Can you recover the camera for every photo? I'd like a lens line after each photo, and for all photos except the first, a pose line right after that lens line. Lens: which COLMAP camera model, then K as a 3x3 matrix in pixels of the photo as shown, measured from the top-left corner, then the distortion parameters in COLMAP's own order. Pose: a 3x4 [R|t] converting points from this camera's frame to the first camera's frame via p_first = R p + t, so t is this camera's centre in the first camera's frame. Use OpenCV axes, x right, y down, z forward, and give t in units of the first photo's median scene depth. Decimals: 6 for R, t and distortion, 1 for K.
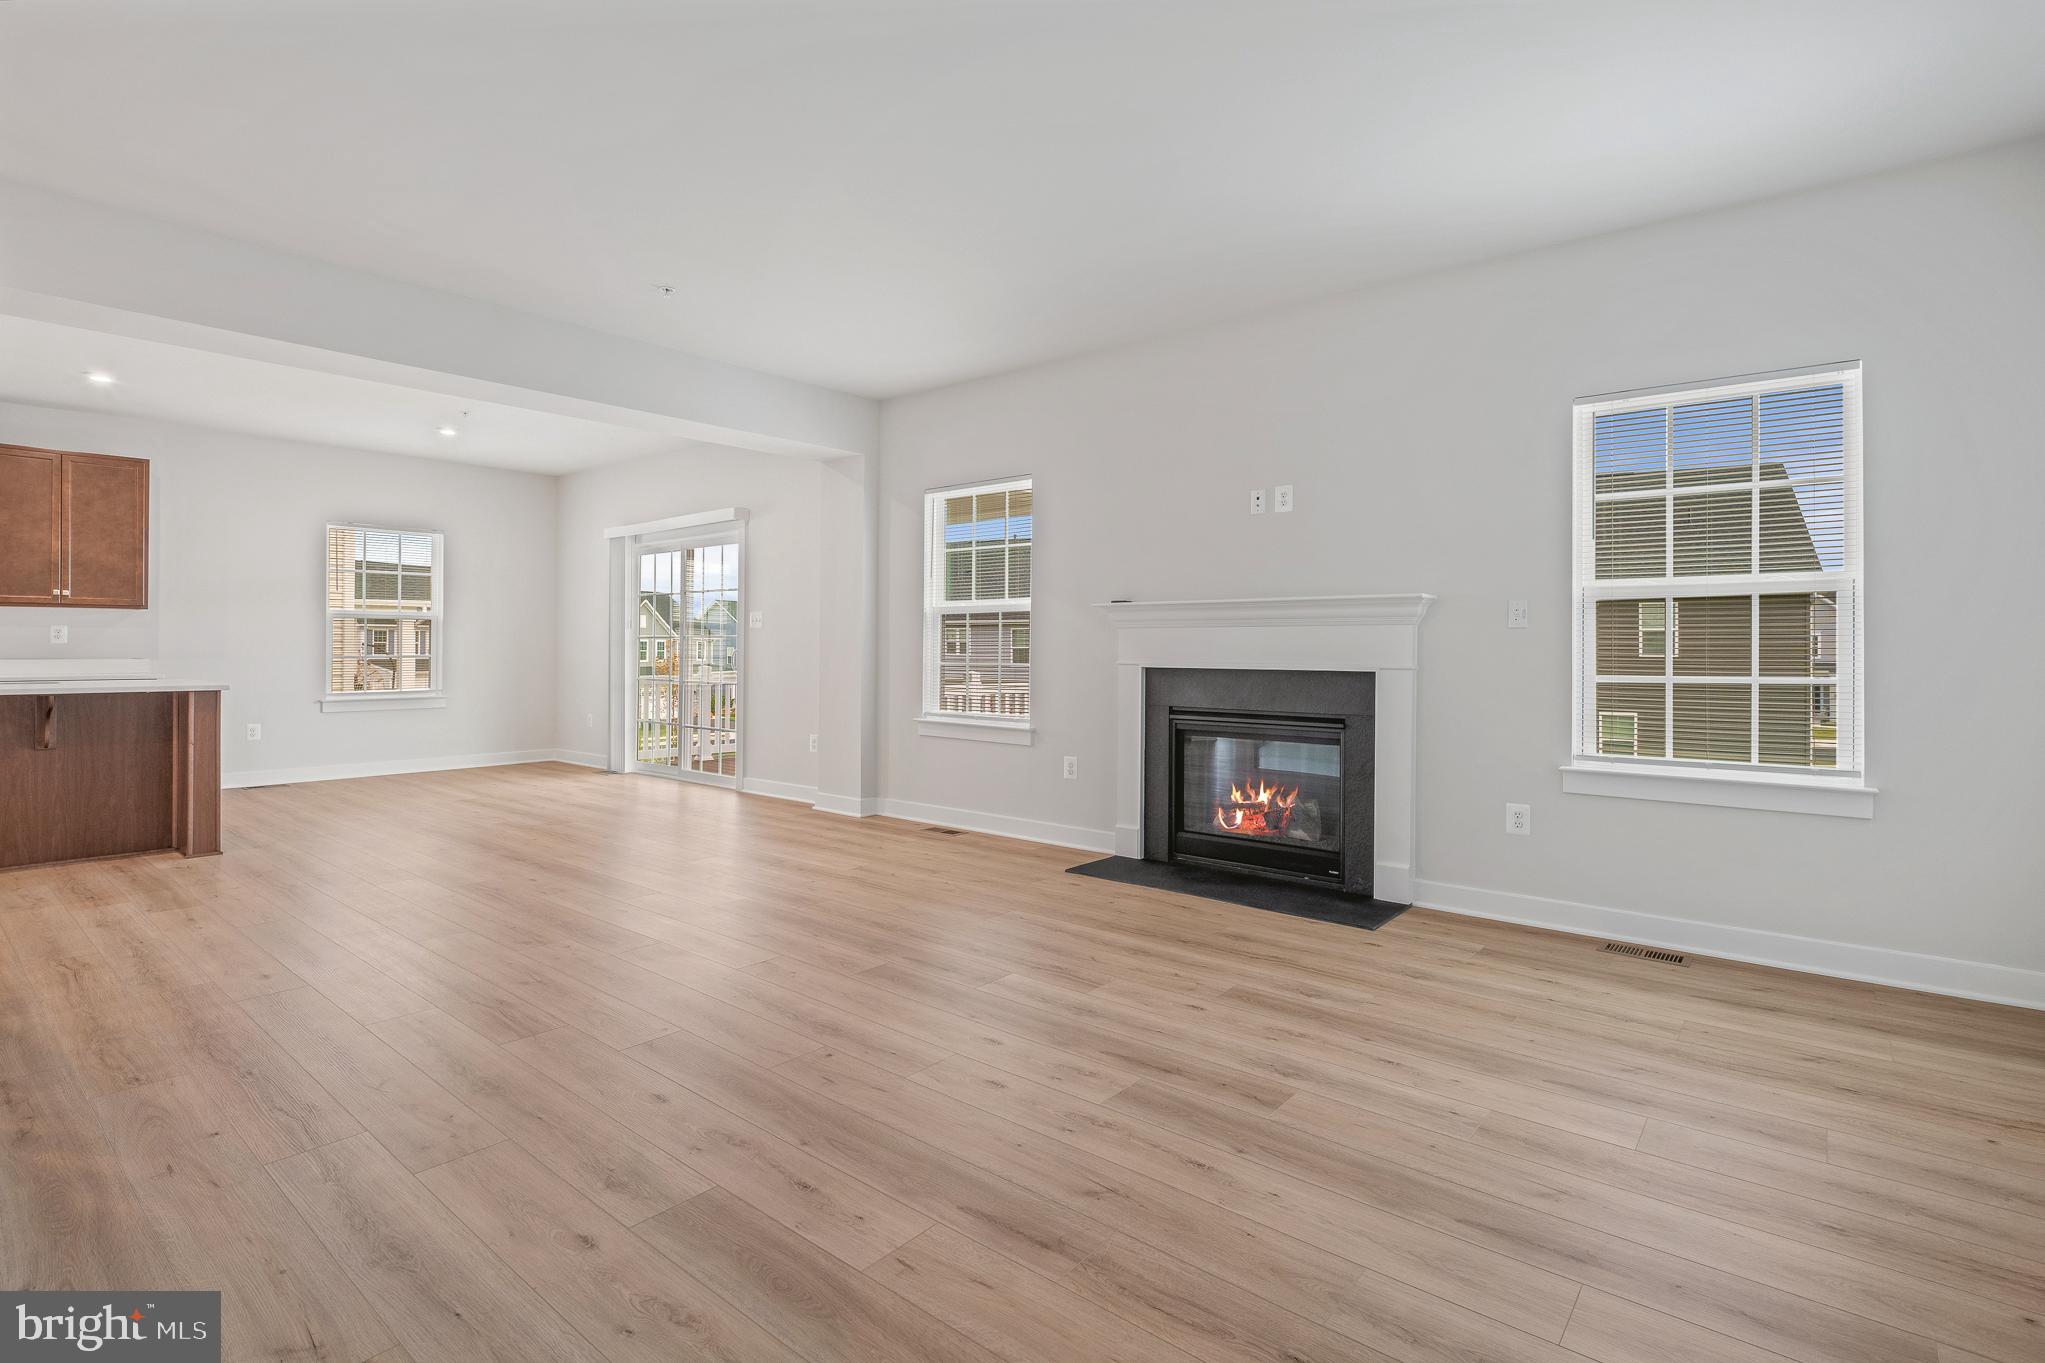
lens RADIAL K [[939.8, 0, 1025.3], [0, 939.8, 645.6], [0, 0, 1]] dist [-0.005241, -0.002192]
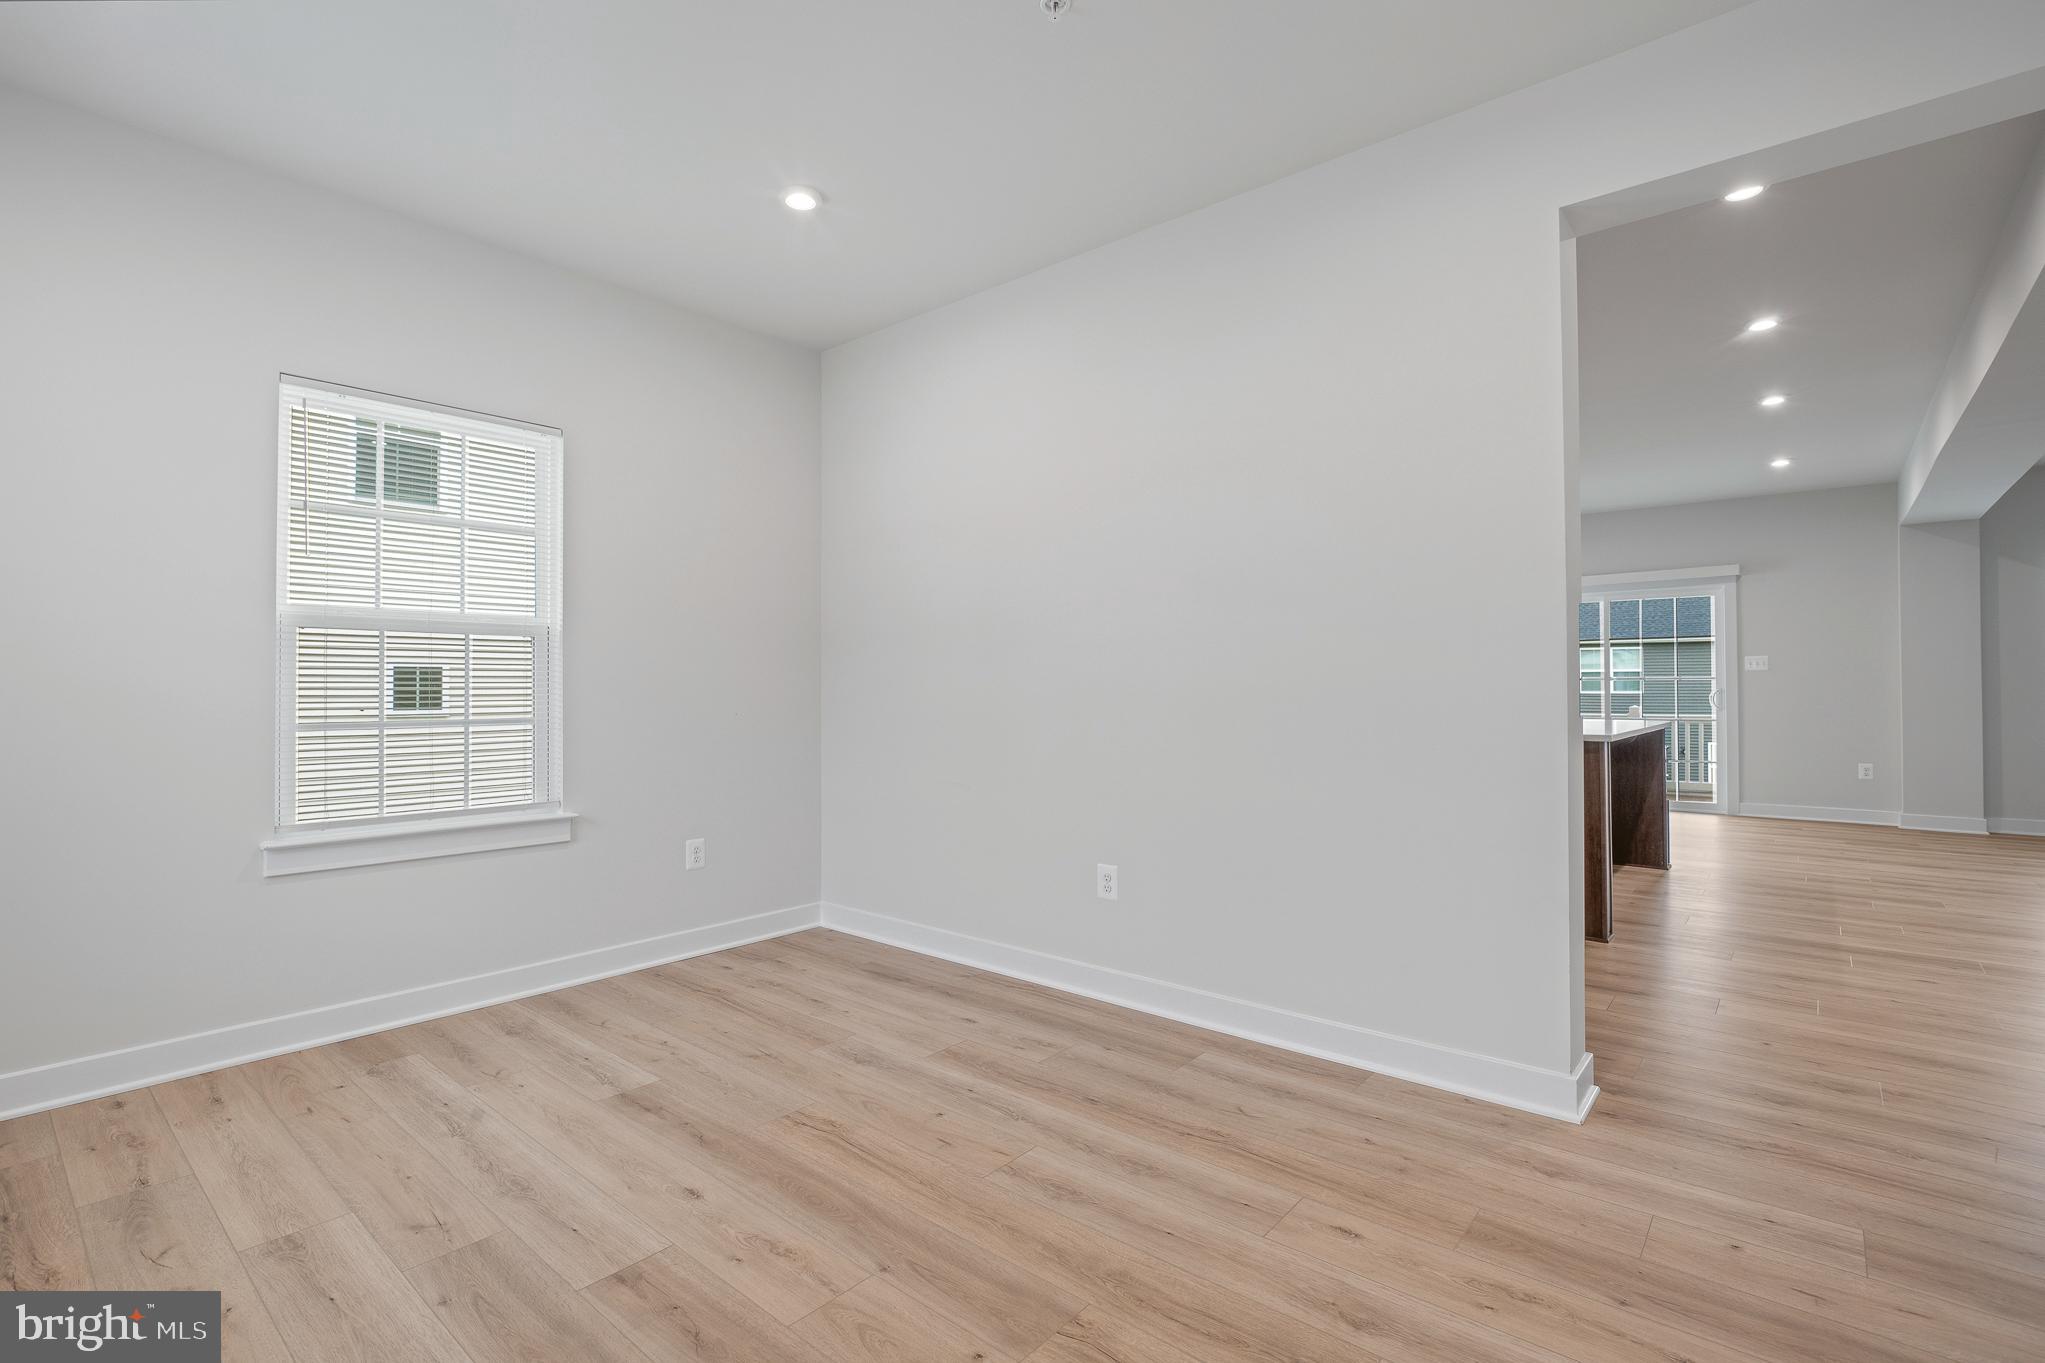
lens RADIAL K [[939.8, 0, 1012.7], [0, 939.8, 672.1], [0, 0, 1]] dist [-0.005241, -0.002192]
pose [[0.999950, -0.007259, -0.006811, -1.946744], [0.007168, 0.999885, -0.013346, -0.013845], [0.006907, 0.013296, 0.999888, -0.207342]]
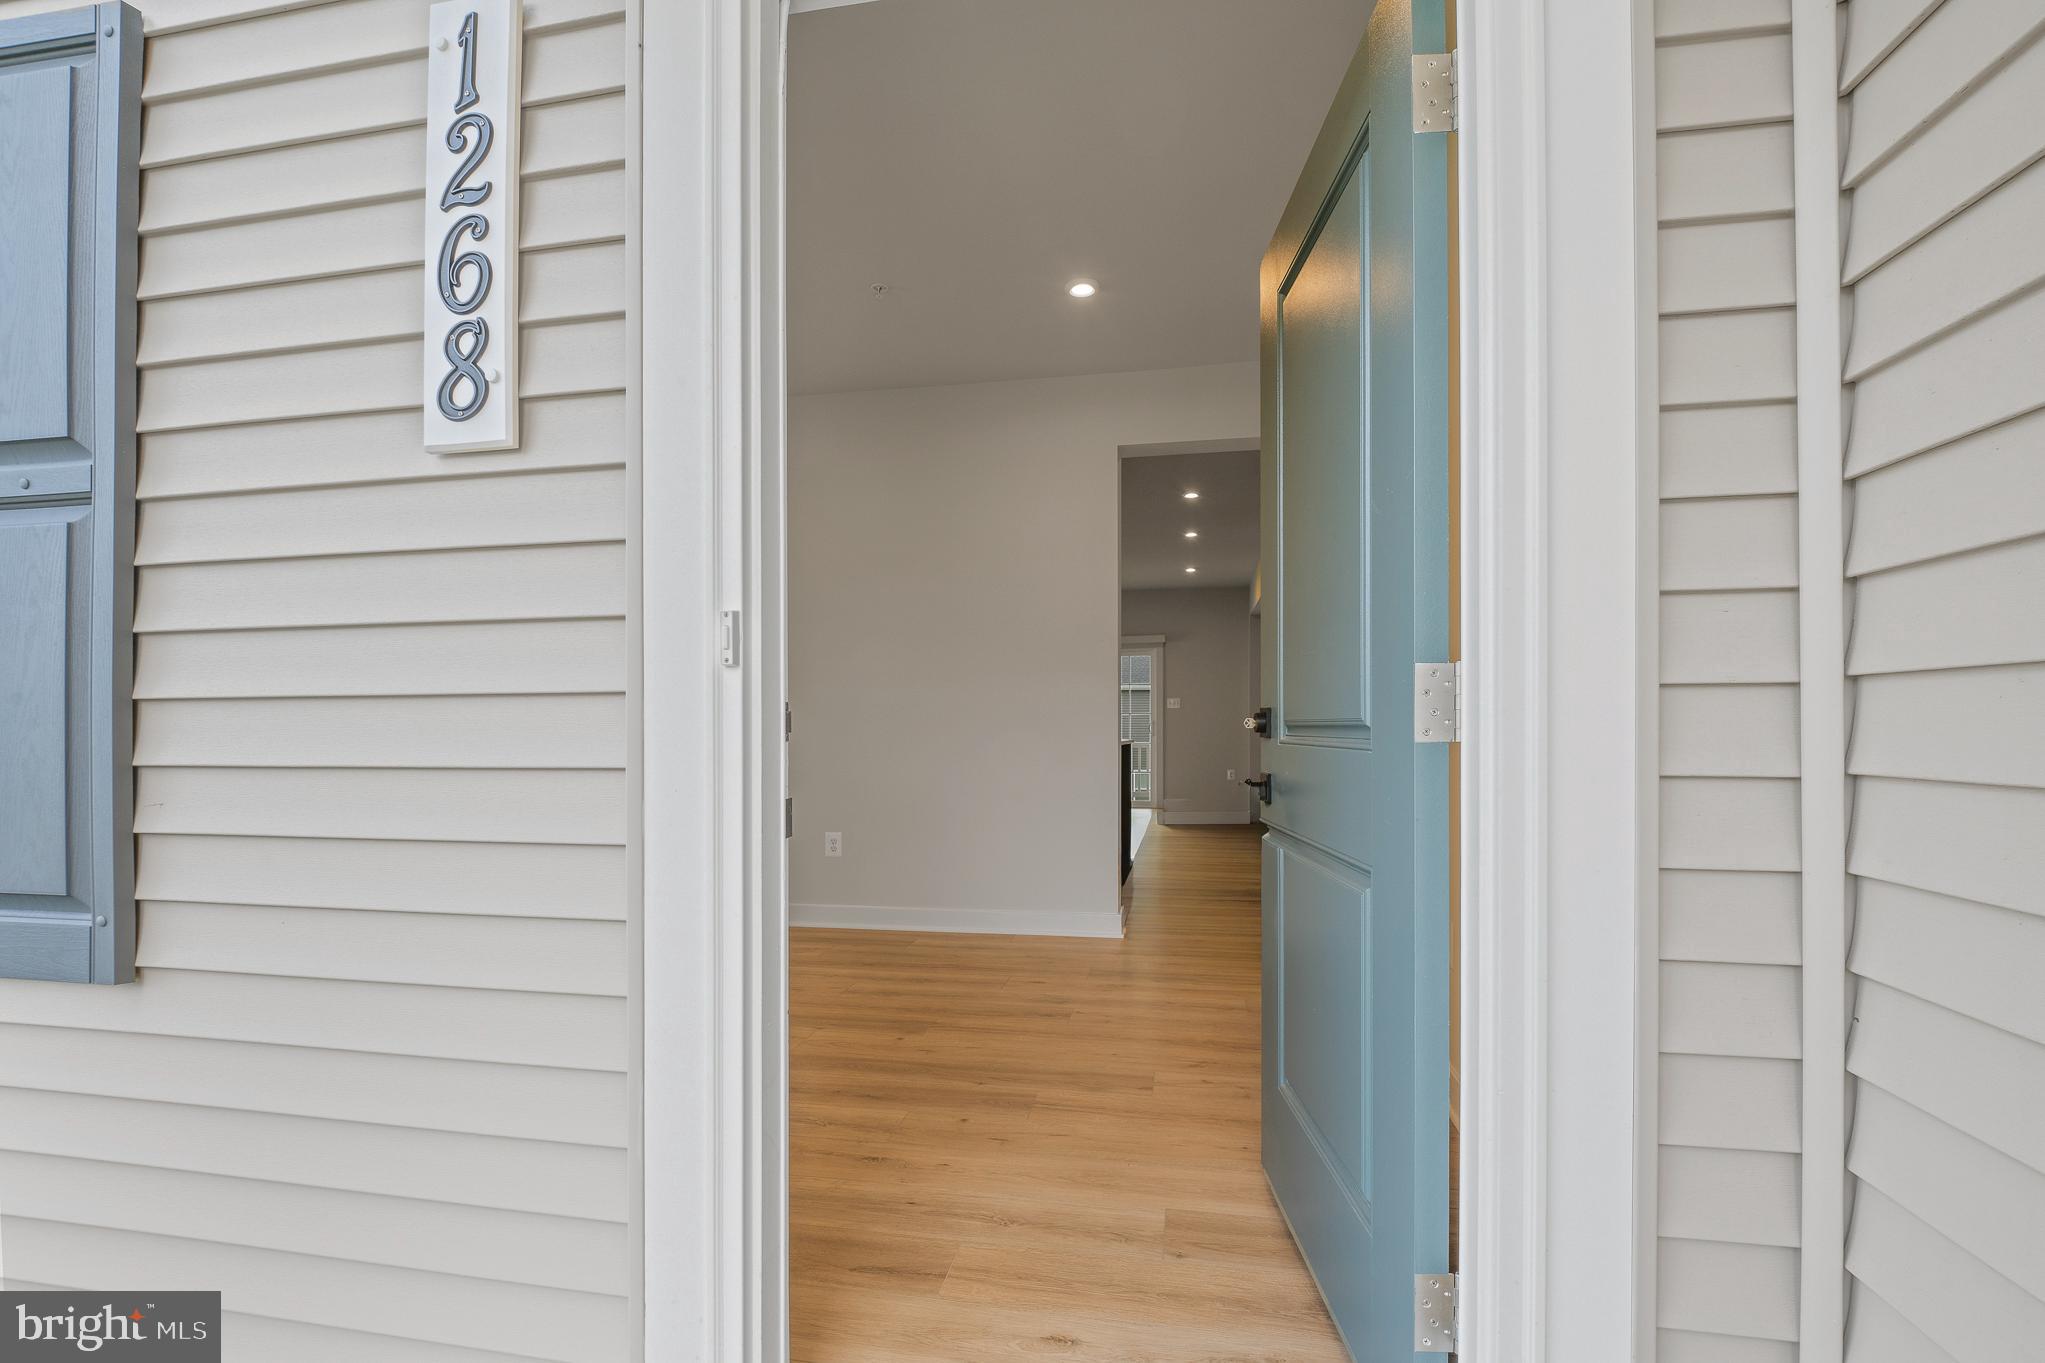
lens RADIAL K [[939.8, 0, 1003.2], [0, 939.8, 735.2], [0, 0, 1]] dist [-0.005241, -0.002192]
pose [[0.876776, -0.013055, 0.480721, -2.229989], [0.008338, 0.999894, 0.011948, 0.009628], [-0.480826, -0.006467, 0.876792, -0.493808]]
